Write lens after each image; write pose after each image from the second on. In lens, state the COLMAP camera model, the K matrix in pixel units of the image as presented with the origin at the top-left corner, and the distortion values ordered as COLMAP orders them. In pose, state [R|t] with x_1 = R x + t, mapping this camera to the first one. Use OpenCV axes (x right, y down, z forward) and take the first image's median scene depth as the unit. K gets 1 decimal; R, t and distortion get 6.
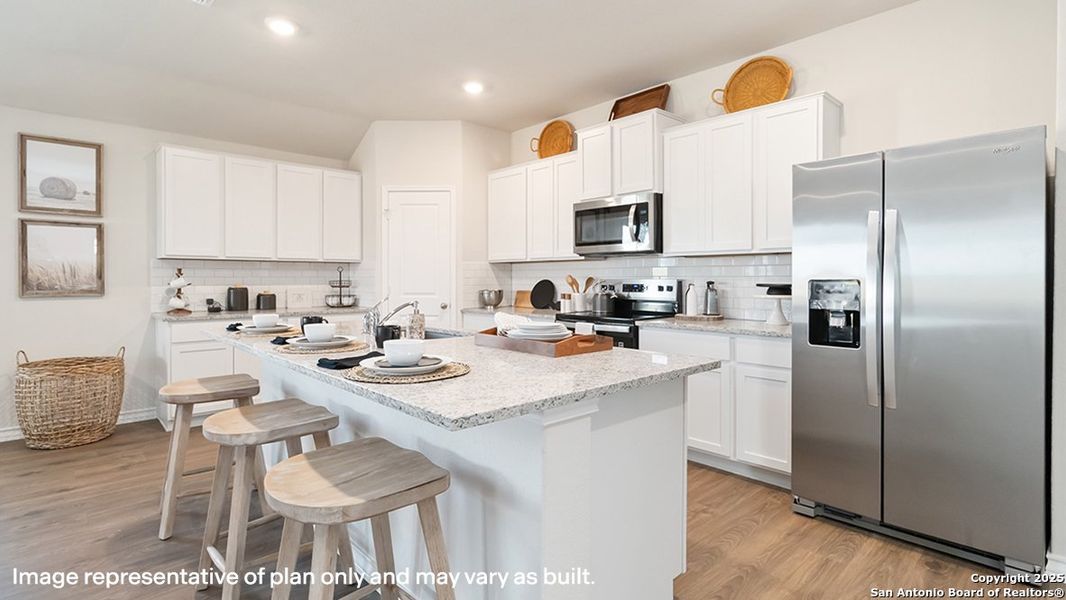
lens RADIAL K [[506.4, 0, 536.6], [0, 506.4, 280.3], [0, 0, 1]] dist [0.000634, 0.000374]
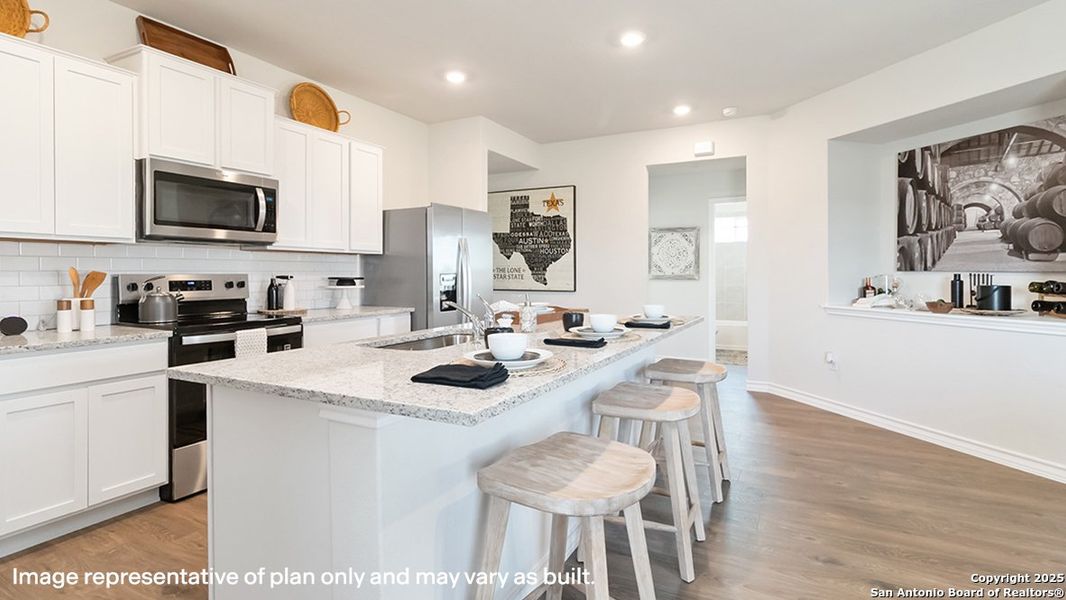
lens RADIAL K [[506.4, 0, 536.6], [0, 506.4, 280.3], [0, 0, 1]] dist [0.000634, 0.000374]
pose [[-0.316675, -0.012196, 0.948456, -0.721315], [0.004805, 0.999884, 0.014462, -0.001433], [-0.948522, 0.009138, -0.316579, 0.758639]]
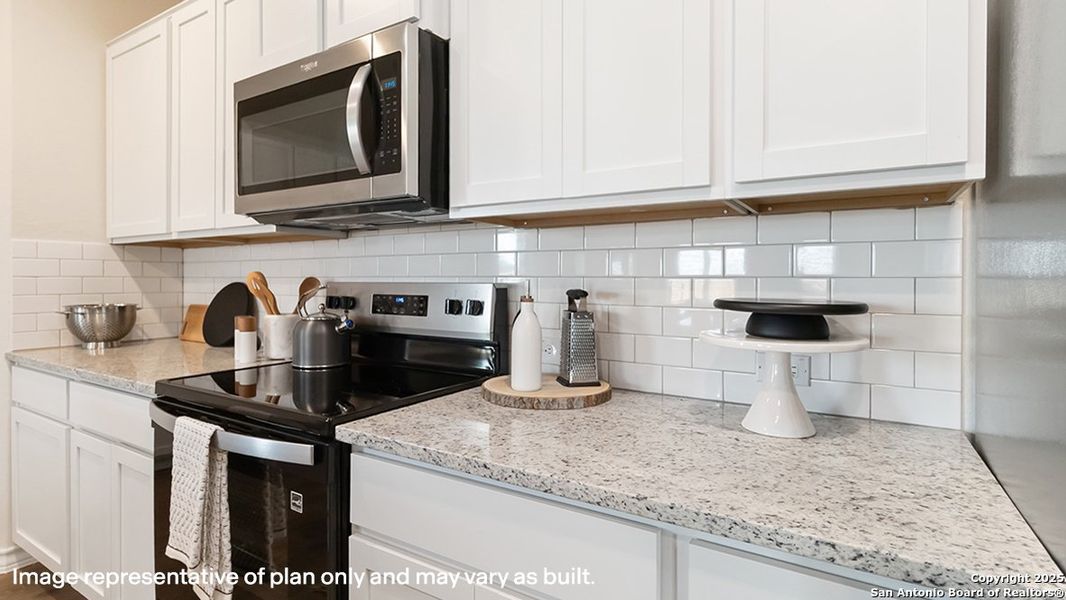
lens RADIAL K [[527.8, 0, 534.4], [0, 527.8, 280.0], [0, 0, 1]] dist [0.000991, 0.000227]
pose [[0.967059, 0.002713, 0.254540, 0.196264], [-0.002313, 0.999996, -0.001872, -0.003661], [-0.254544, 0.001222, 0.967061, 0.578736]]
